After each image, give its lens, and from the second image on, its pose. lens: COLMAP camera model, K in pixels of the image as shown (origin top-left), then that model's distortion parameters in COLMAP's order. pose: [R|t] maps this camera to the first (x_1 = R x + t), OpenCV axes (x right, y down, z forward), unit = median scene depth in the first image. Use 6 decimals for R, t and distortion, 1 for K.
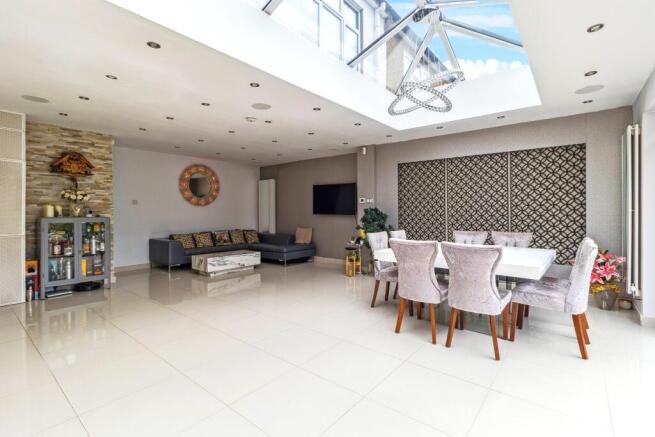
lens RADIAL K [[304.2, 0, 329.1], [0, 304.2, 213.1], [0, 0, 1]] dist [0.001835, 0.000113]
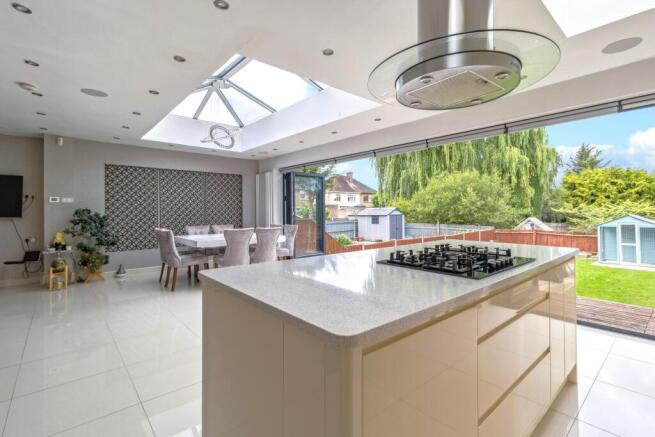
lens RADIAL K [[304.2, 0, 329.1], [0, 304.2, 213.1], [0, 0, 1]] dist [0.001835, 0.000113]
pose [[0.174476, -0.005700, 0.984645, -0.678920], [0.011290, 0.999929, 0.003788, 0.001510], [-0.984597, 0.010456, 0.174528, 0.123329]]
